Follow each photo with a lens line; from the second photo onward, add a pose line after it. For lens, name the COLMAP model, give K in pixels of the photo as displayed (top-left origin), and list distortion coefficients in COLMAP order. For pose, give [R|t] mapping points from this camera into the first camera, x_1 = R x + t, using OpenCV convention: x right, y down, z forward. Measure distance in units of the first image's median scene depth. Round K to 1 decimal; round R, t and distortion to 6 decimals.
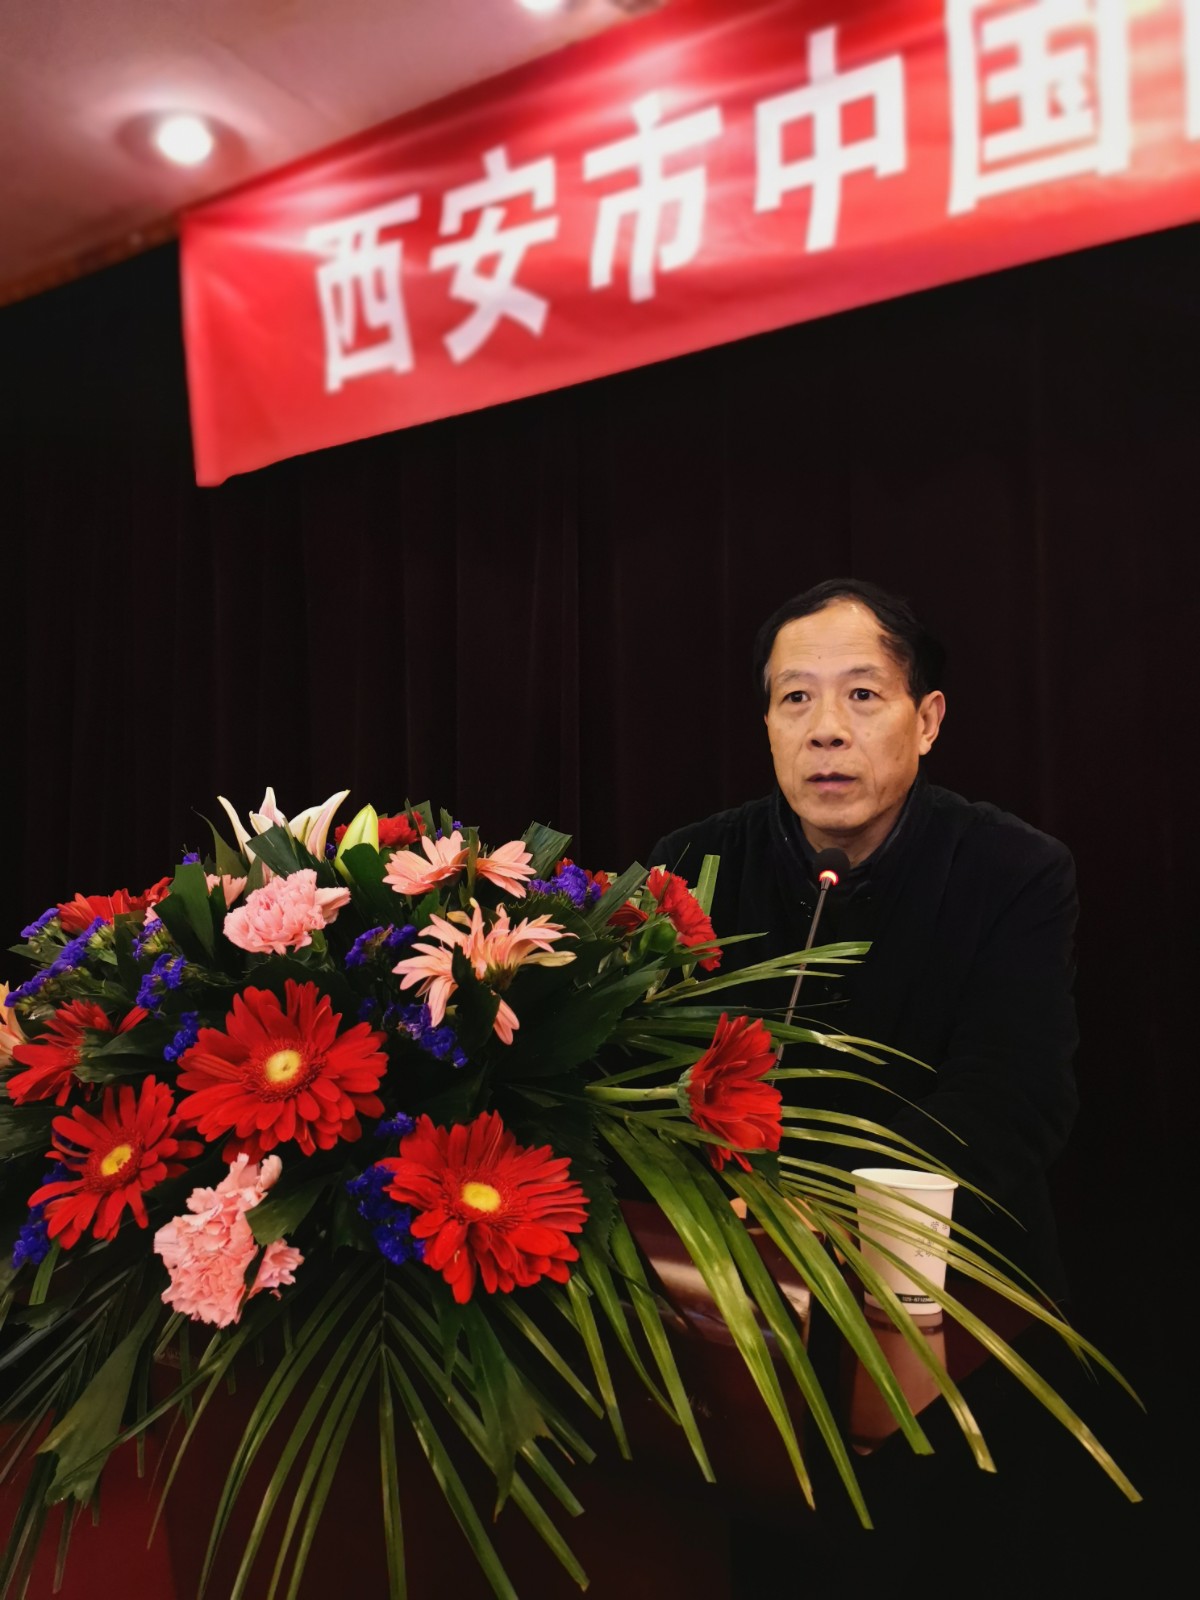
lens RADIAL K [[1299.4, 0, 600.0], [0, 1299.4, 800.0], [0, 0, 1]] dist [0.090907, -0.113991]
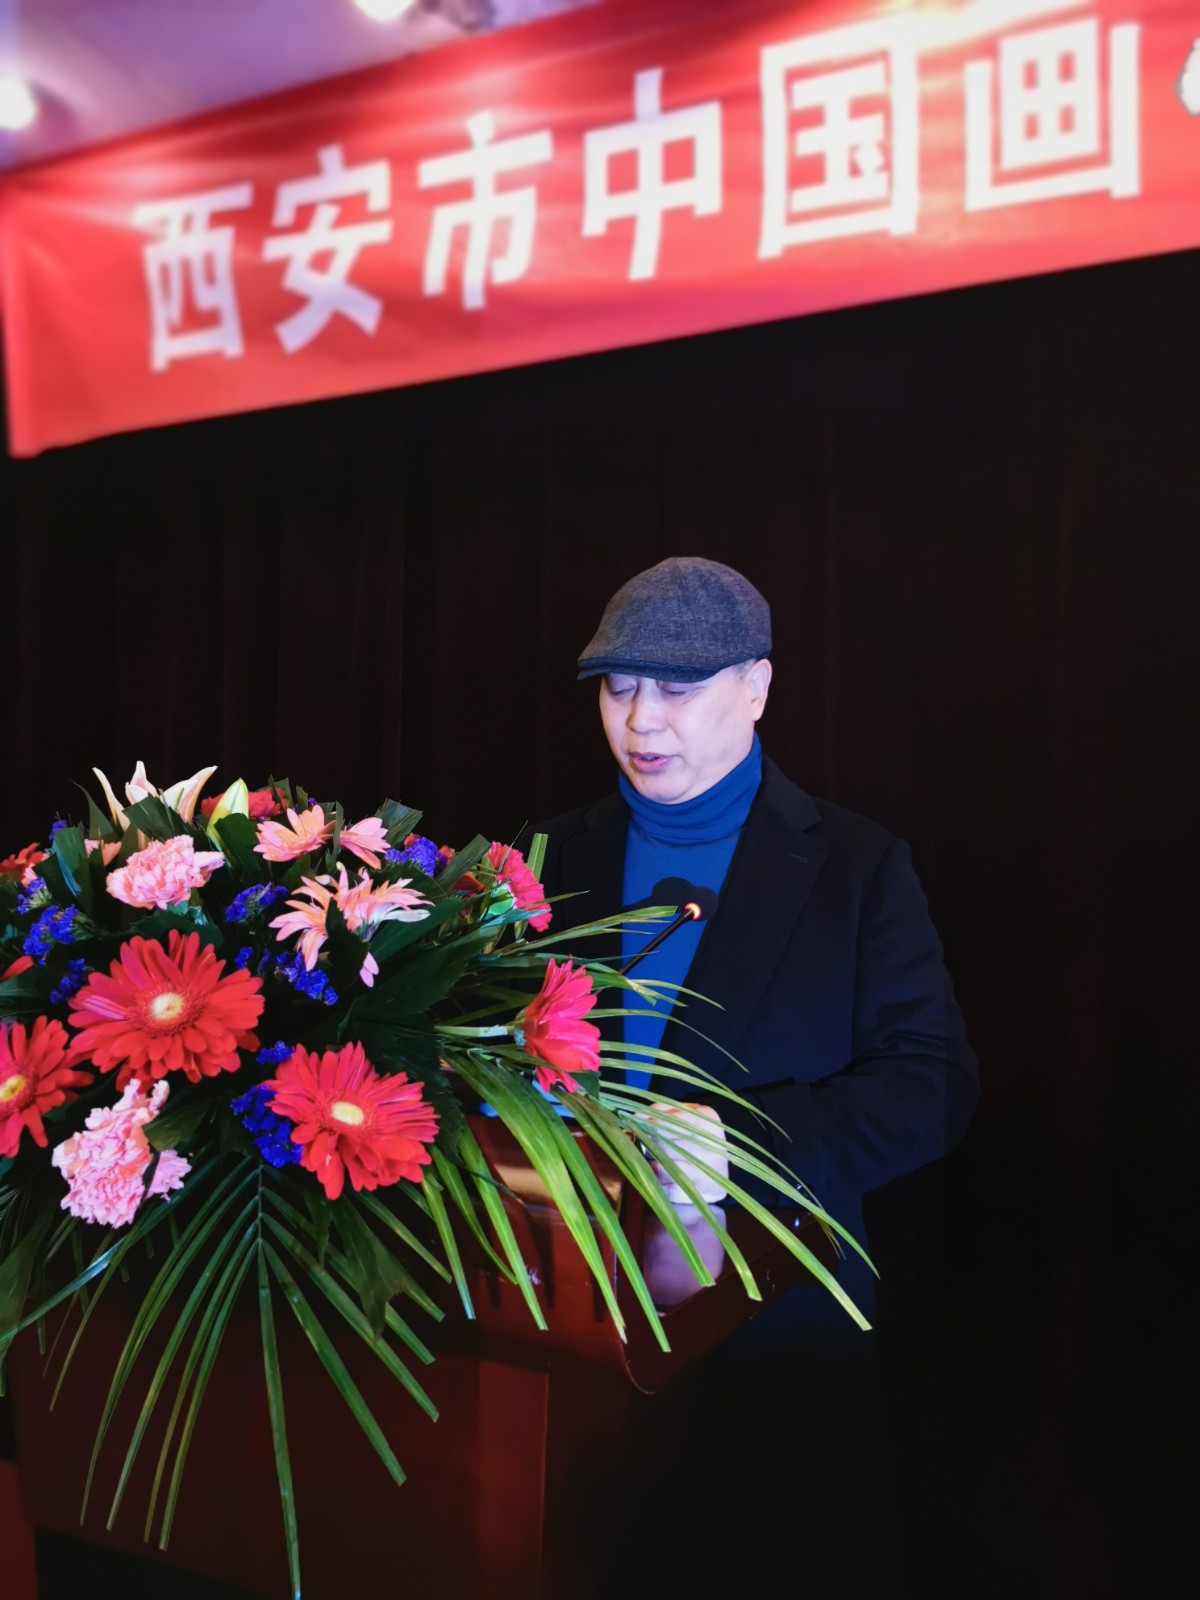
lens RADIAL K [[1299.4, 0, 600.0], [0, 1299.4, 800.0], [0, 0, 1]] dist [0.090907, -0.113991]
pose [[0.988511, 0.026155, 0.148866, -0.038039], [-0.027157, 0.999620, 0.004702, 0.007398], [-0.148686, -0.008690, 0.988846, -0.149664]]
